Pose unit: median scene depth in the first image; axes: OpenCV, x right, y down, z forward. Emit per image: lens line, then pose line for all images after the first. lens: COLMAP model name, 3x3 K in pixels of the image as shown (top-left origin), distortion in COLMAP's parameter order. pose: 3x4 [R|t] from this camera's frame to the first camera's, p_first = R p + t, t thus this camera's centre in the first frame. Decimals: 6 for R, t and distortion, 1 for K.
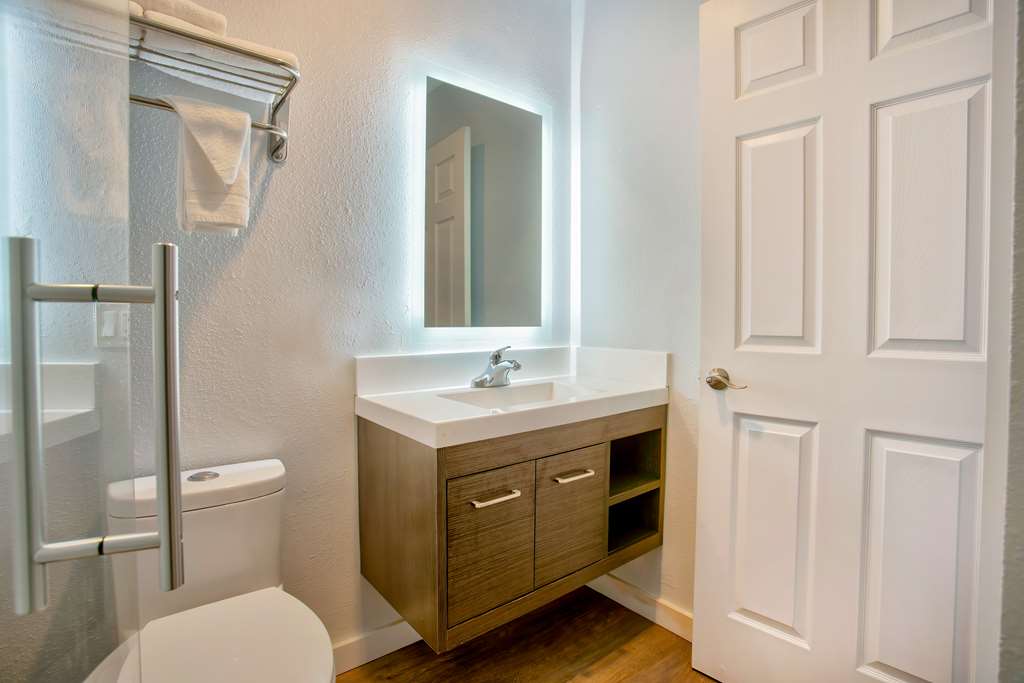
lens RADIAL K [[501.6, 0, 507.8], [0, 501.6, 329.9], [0, 0, 1]] dist [-0.079638, 0.042173]
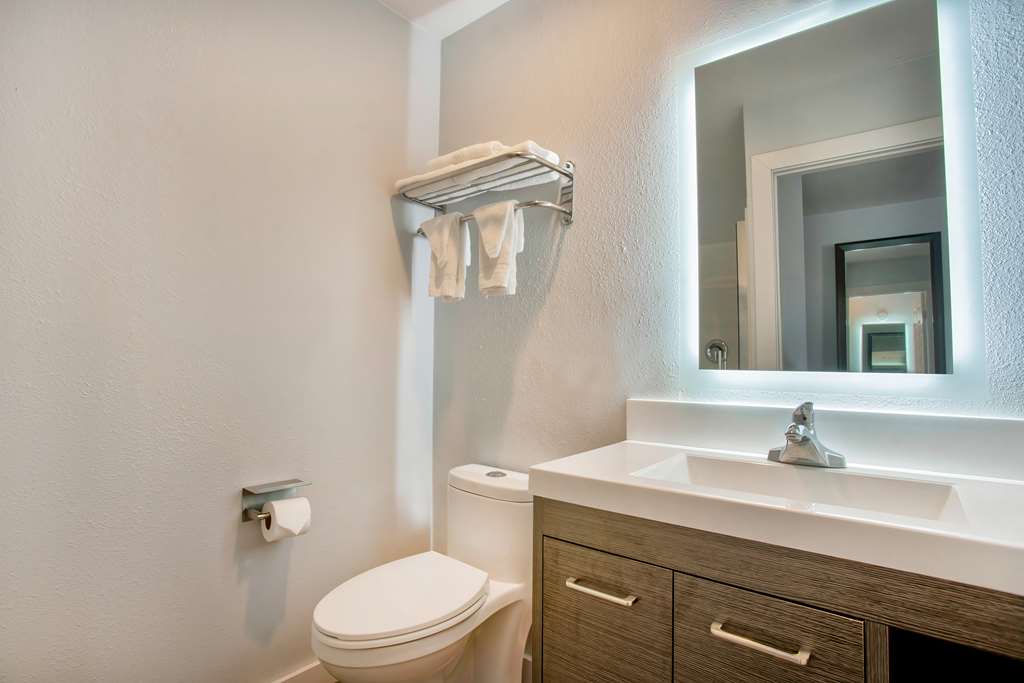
lens RADIAL K [[501.6, 0, 507.8], [0, 501.6, 329.9], [0, 0, 1]] dist [-0.079638, 0.042173]
pose [[0.202743, -0.062328, -0.977246, 0.657426], [-0.034362, 0.996905, -0.070711, -0.001295], [0.978629, 0.047916, 0.199974, 0.643020]]
